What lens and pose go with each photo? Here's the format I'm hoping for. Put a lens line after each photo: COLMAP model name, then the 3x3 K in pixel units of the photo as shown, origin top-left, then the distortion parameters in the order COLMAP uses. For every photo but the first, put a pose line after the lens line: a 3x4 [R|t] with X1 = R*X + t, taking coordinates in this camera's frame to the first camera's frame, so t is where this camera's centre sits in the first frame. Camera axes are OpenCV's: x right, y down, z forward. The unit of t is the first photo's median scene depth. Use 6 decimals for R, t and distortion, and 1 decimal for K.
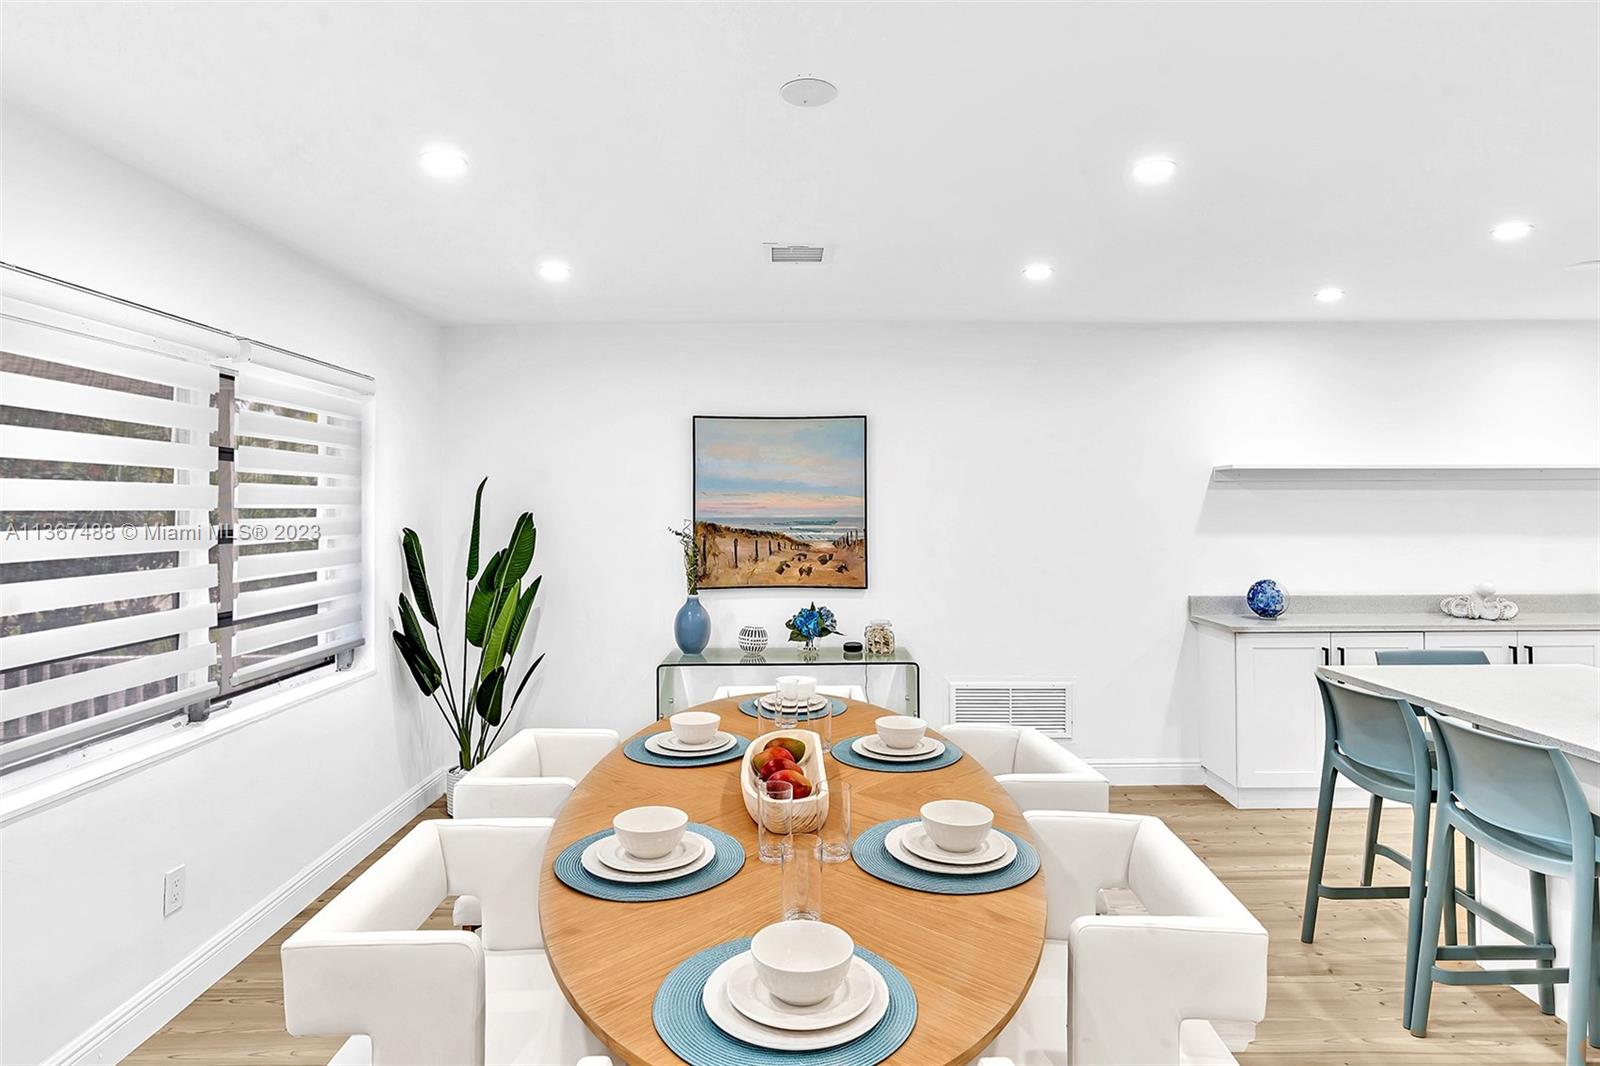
lens RADIAL K [[858.2, 0, 794.5], [0, 858.2, 525.0], [0, 0, 1]] dist [-0.015781, 0.003222]
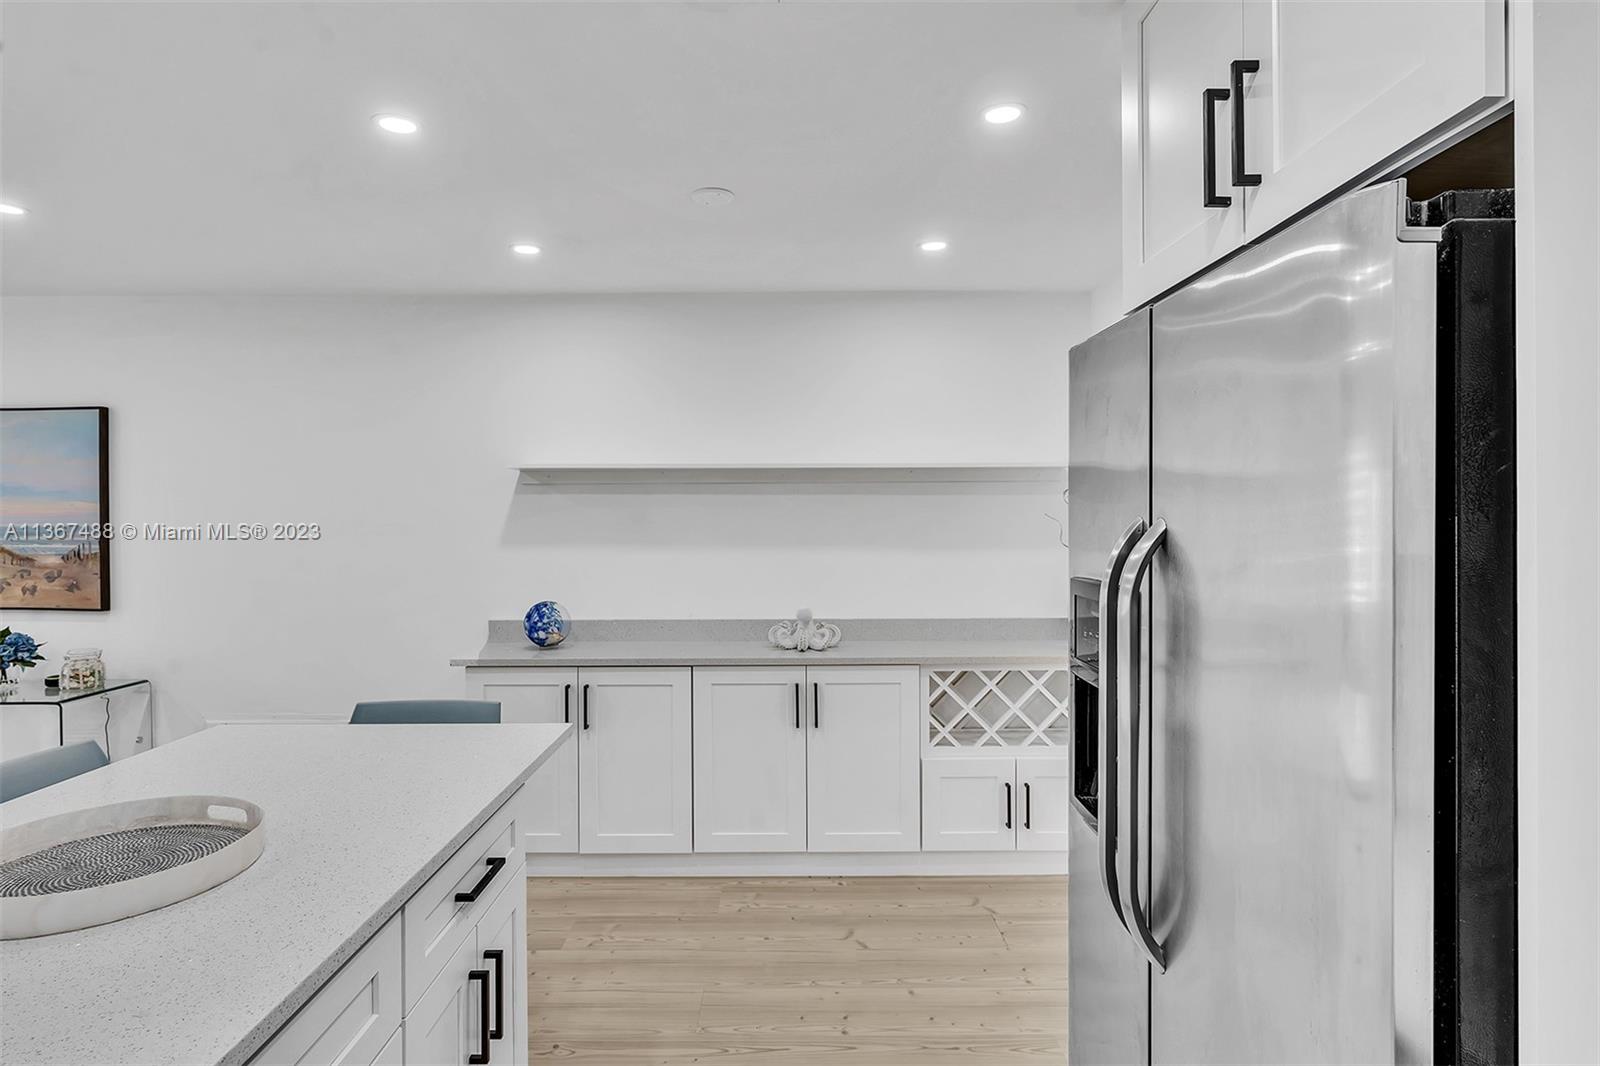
lens RADIAL K [[942.6, 0, 804.6], [0, 942.6, 519.7], [0, 0, 1]] dist [-0.023488, 0.004299]
pose [[0.999938, -0.000461, -0.011161, 0.795489], [0.000233, 0.999790, -0.020473, 0.002832], [0.011168, 0.020469, 0.999728, 0.086513]]
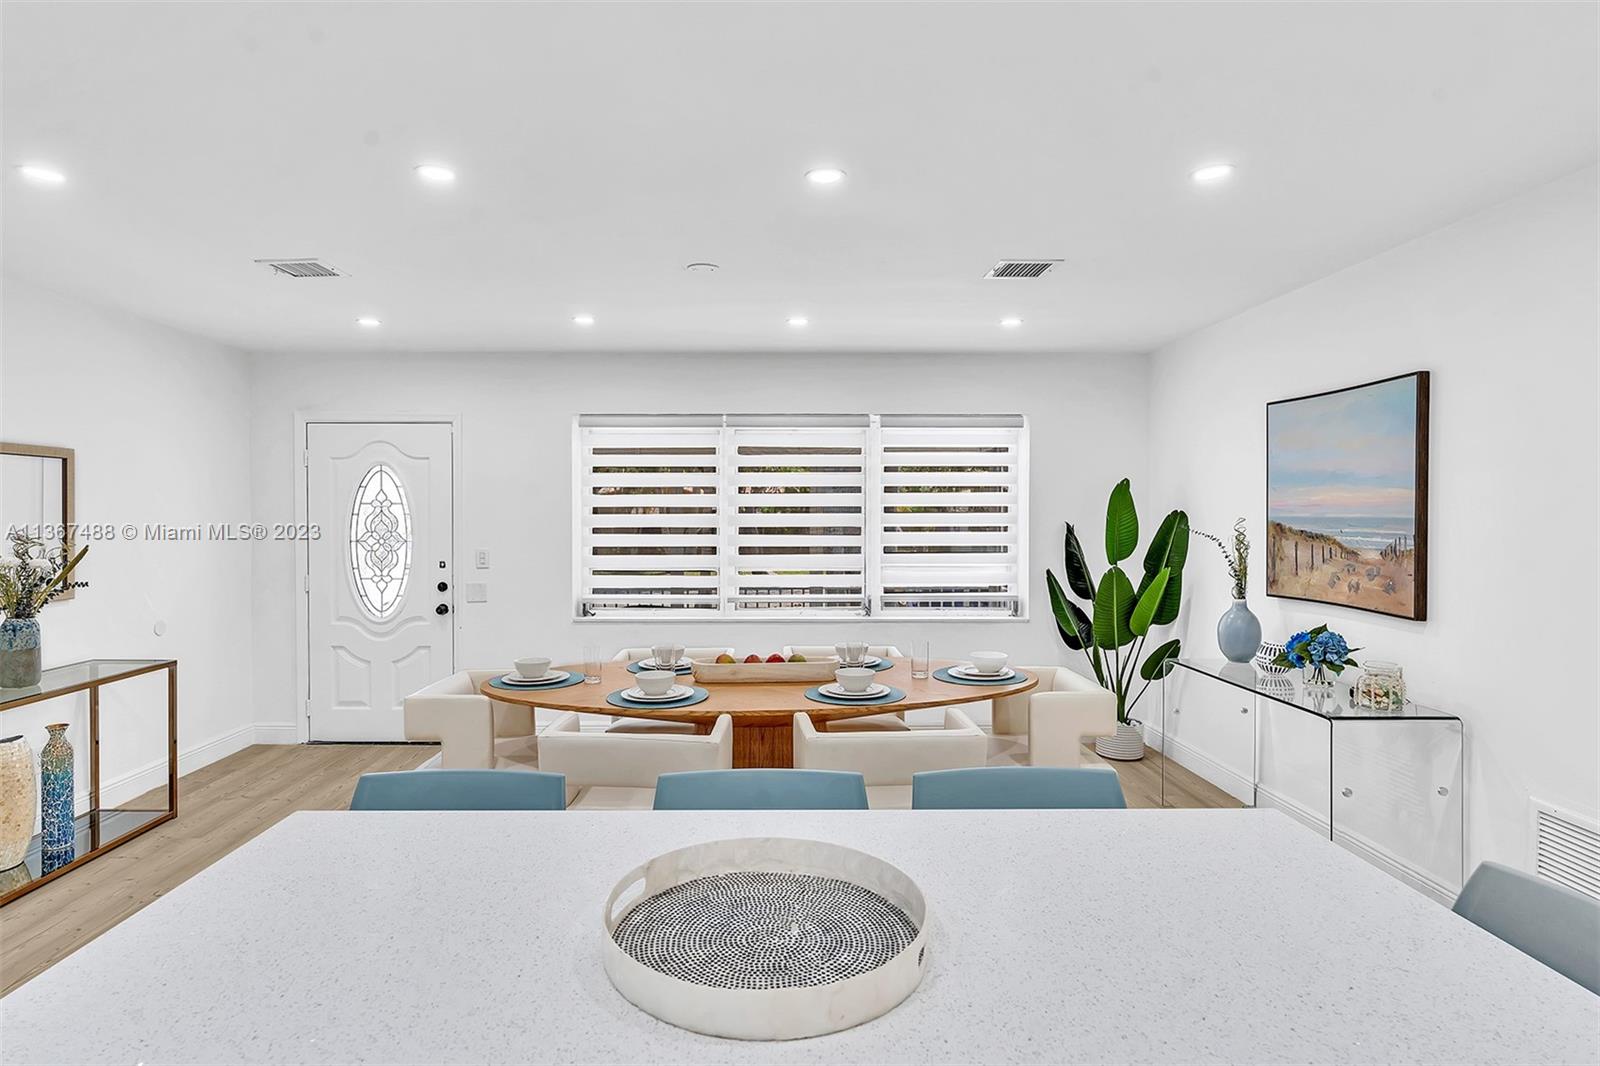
lens RADIAL K [[858.2, 0, 774.6], [0, 858.2, 531.4], [0, 0, 1]] dist [-0.015781, 0.003222]
pose [[-0.019795, 0.027519, -0.999425, 0.791824], [-0.019715, 0.999416, 0.027910, -0.007622], [0.999610, 0.020256, -0.019241, 0.494822]]
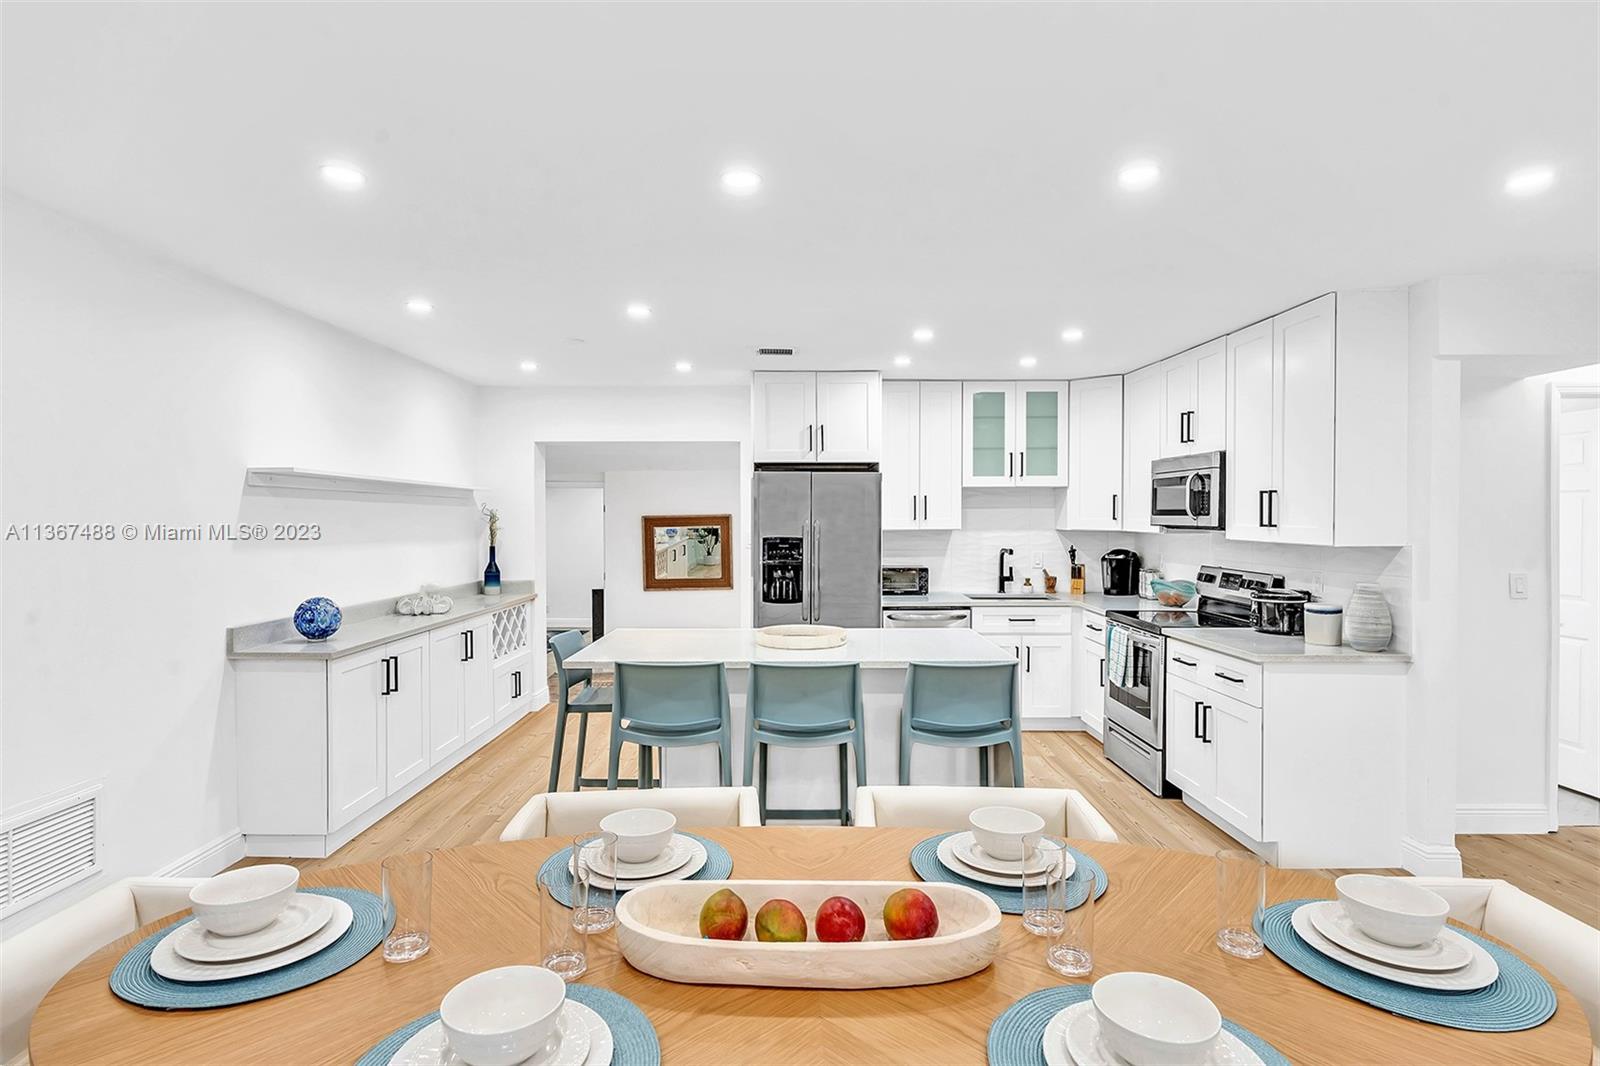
lens RADIAL K [[777.0, 0, 796.9], [0, 777.0, 528.8], [0, 0, 1]] dist [-0.002046, 0.000624]
pose [[0.019953, -0.004582, 0.999790, -0.255375], [0.022073, 0.999748, 0.004141, 0.000167], [-0.999557, 0.021986, 0.020049, 0.464628]]
